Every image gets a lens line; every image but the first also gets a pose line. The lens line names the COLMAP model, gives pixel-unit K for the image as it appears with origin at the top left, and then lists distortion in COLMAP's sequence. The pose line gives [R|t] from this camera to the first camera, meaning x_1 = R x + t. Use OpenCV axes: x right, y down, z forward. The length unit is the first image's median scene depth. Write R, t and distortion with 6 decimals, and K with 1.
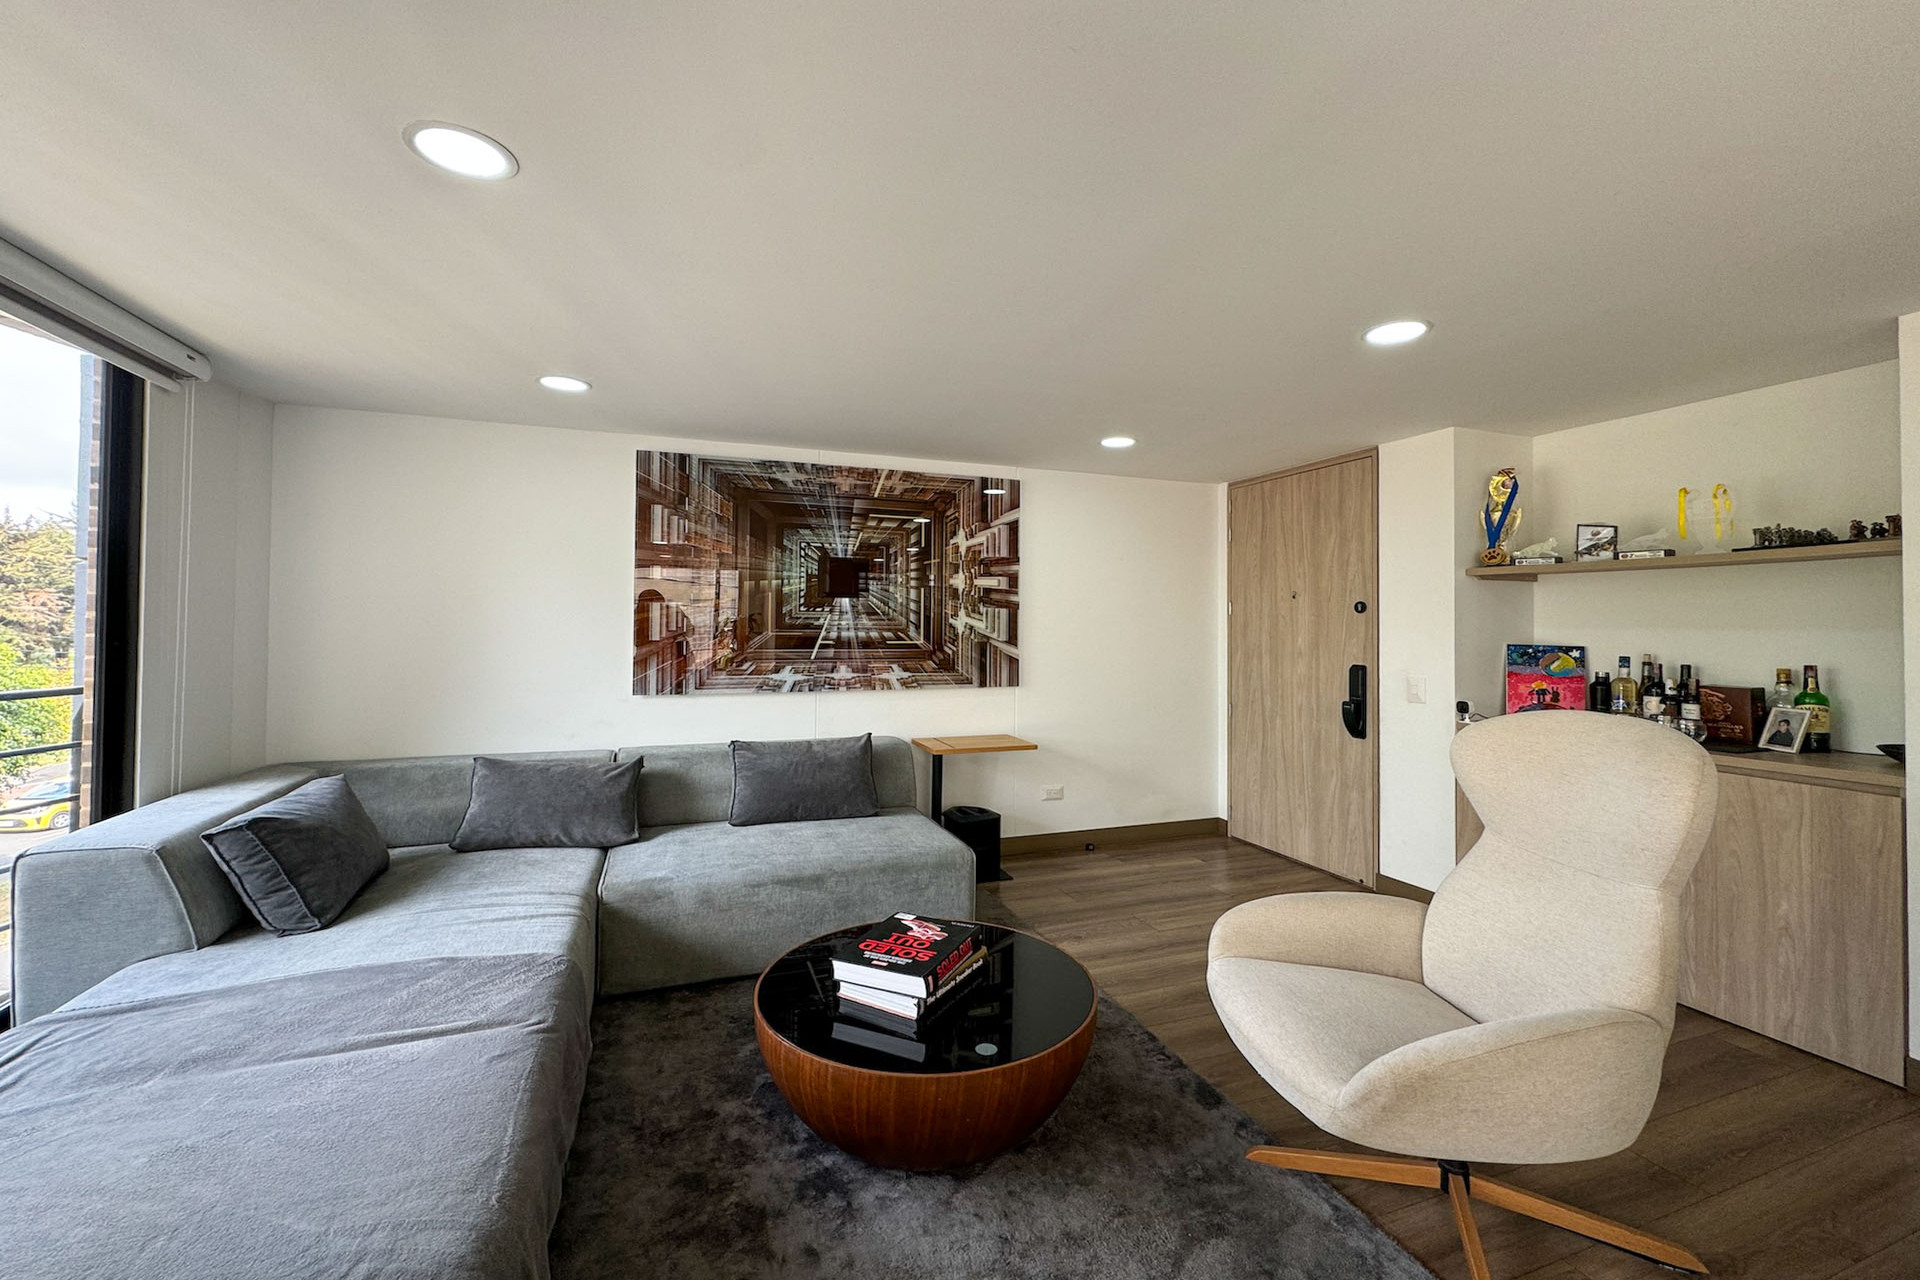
lens RADIAL K [[789.7, 0, 935.1], [0, 789.7, 616.0], [0, 0, 1]] dist [0.001957, -0.000728]
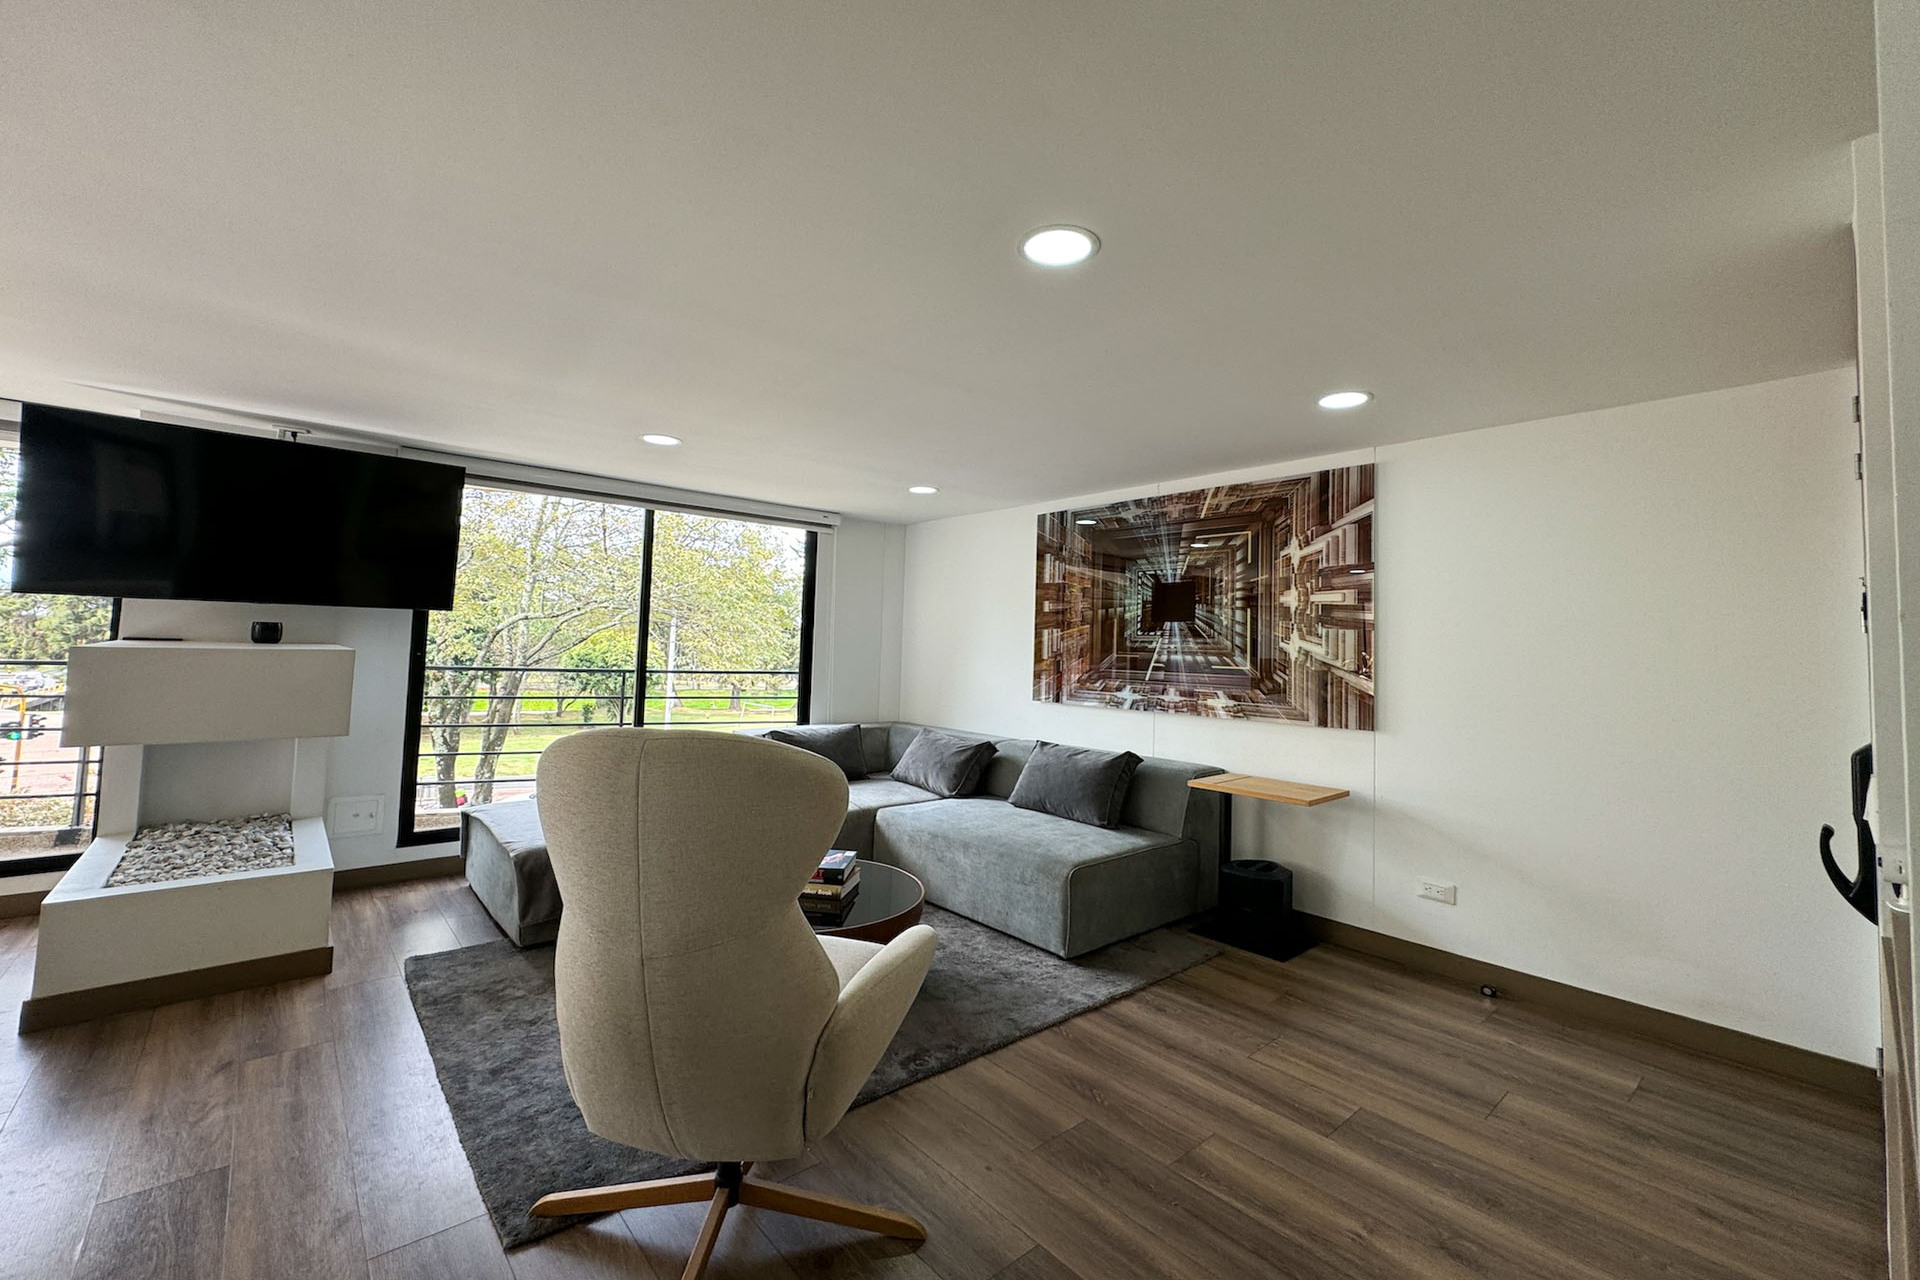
lens RADIAL K [[789.7, 0, 955.5], [0, 789.7, 596.1], [0, 0, 1]] dist [0.001957, -0.000728]
pose [[0.348144, -0.058974, -0.935584, 0.737436], [-0.007494, 0.997812, -0.065685, 0.012937], [0.937411, 0.029879, 0.346940, 0.379279]]
